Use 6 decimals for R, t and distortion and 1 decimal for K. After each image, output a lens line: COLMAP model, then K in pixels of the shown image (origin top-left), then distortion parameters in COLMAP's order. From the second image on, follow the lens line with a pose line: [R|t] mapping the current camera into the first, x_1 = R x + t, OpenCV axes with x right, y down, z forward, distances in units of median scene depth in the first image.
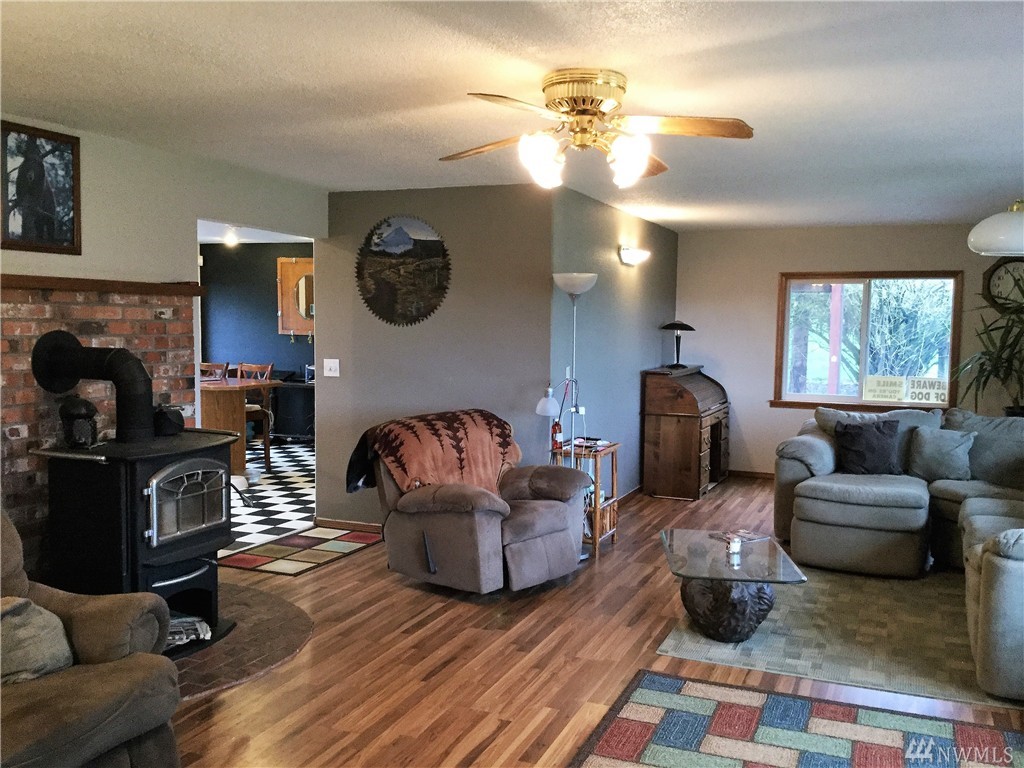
lens RADIAL K [[932.5, 0, 519.2], [0, 932.5, 383.8], [0, 0, 1]] dist [0.059459, -0.011117]
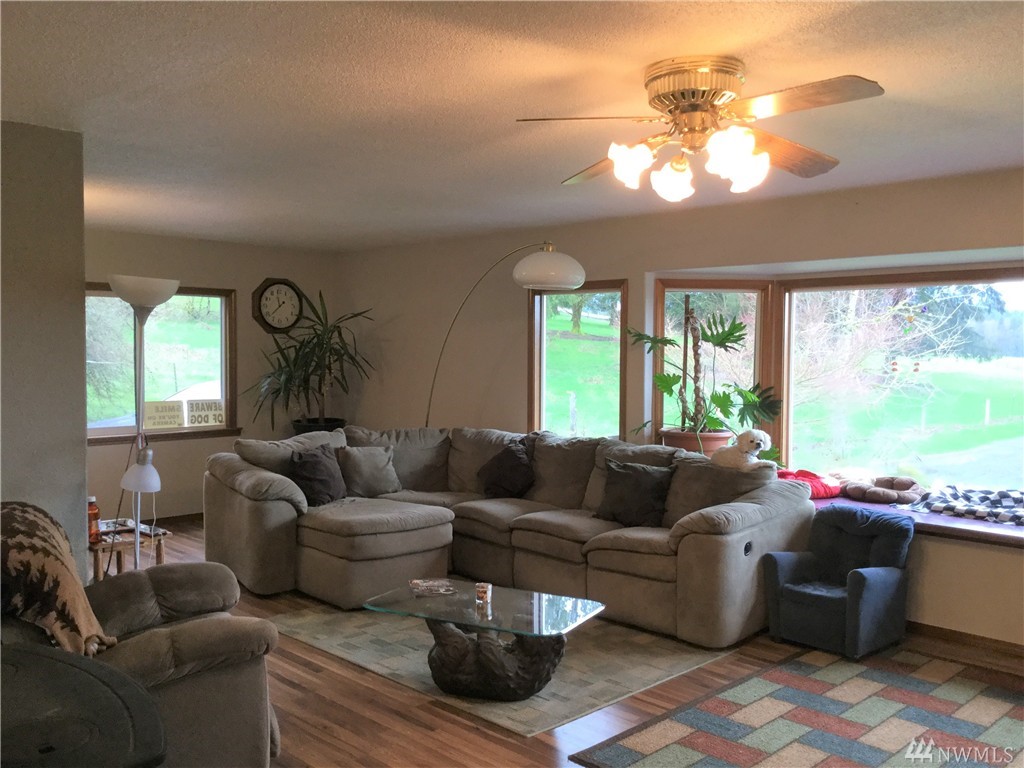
lens RADIAL K [[932.5, 0, 519.2], [0, 932.5, 383.8], [0, 0, 1]] dist [0.059459, -0.011117]
pose [[0.388411, -0.051130, 0.920067, -0.519684], [0.061178, 0.997687, 0.029617, -0.050295], [-0.919453, 0.044784, 0.390640, 0.539873]]
